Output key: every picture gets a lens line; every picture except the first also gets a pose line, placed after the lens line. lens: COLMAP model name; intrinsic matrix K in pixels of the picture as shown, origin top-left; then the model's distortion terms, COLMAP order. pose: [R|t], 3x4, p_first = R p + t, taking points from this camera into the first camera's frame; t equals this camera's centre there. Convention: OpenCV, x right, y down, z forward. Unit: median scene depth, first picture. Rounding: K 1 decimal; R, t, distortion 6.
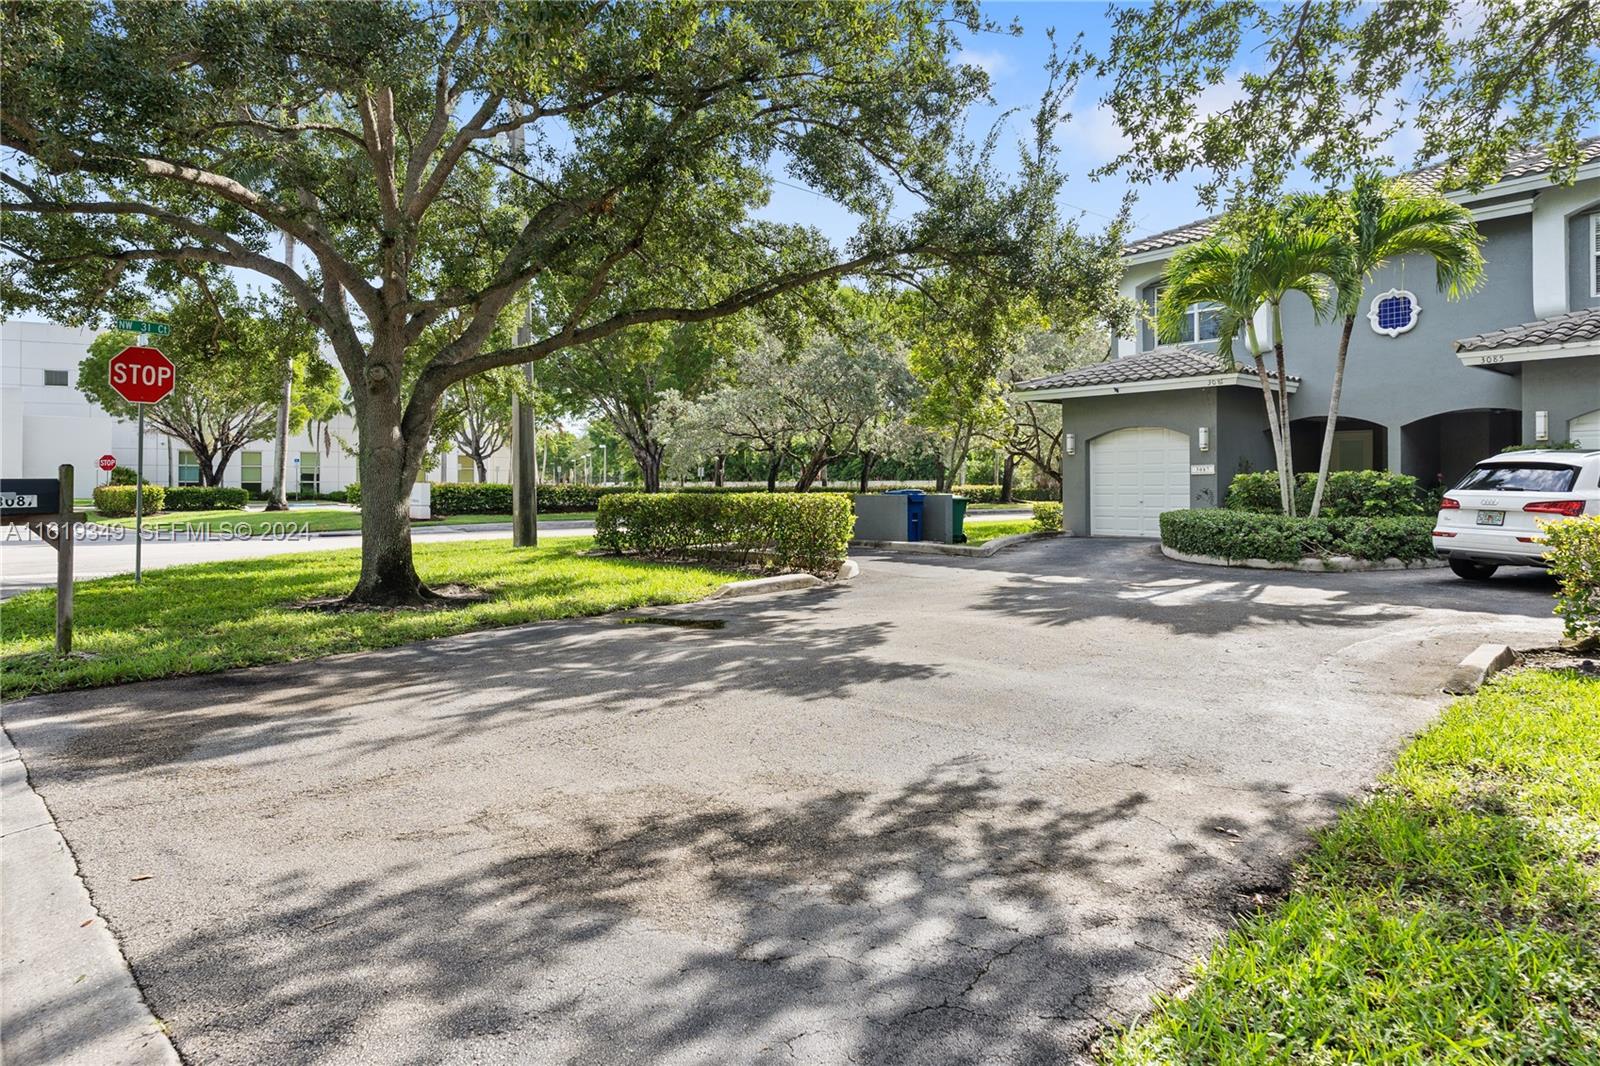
lens RADIAL K [[958.5, 0, 799.2], [0, 958.5, 494.2], [0, 0, 1]] dist [0.000045, 0.000221]
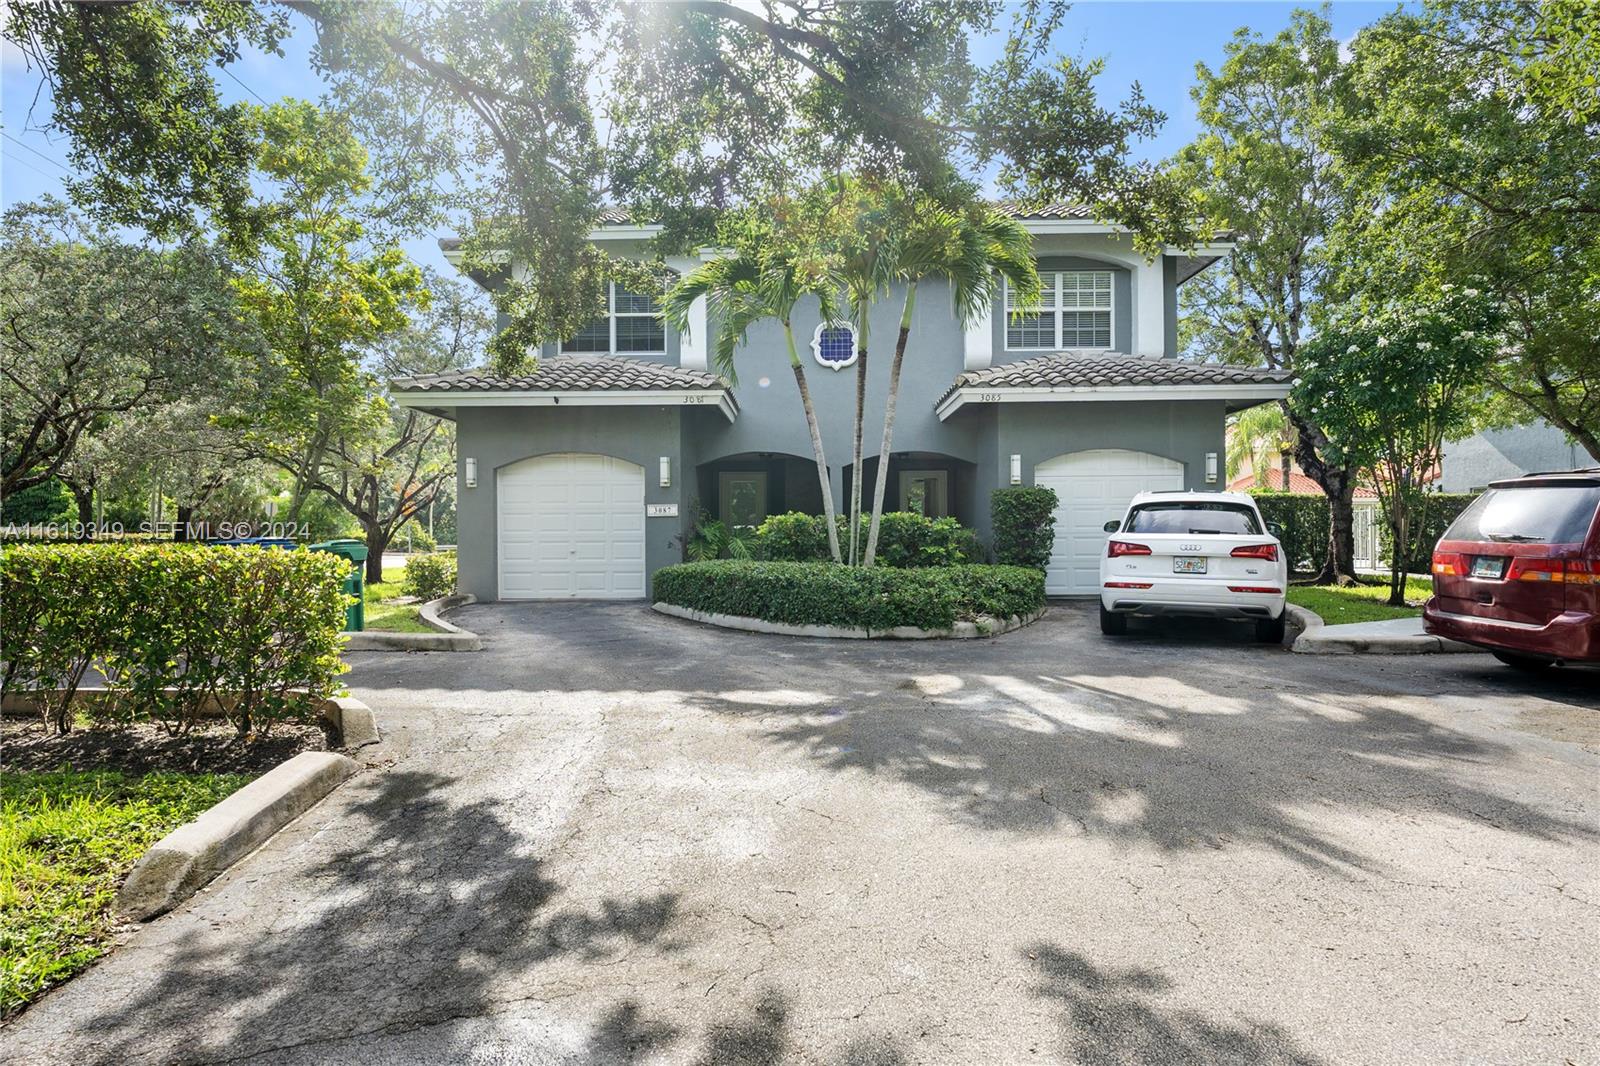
lens RADIAL K [[981.2, 0, 800.0], [0, 981.2, 533.0], [0, 0, 1]] dist [-0.005655, -0.000987]
pose [[0.684096, -0.001240, 0.729390, -0.097070], [0.007902, 0.999952, -0.005712, -0.001306], [-0.729349, 0.009671, 0.684074, 0.378534]]
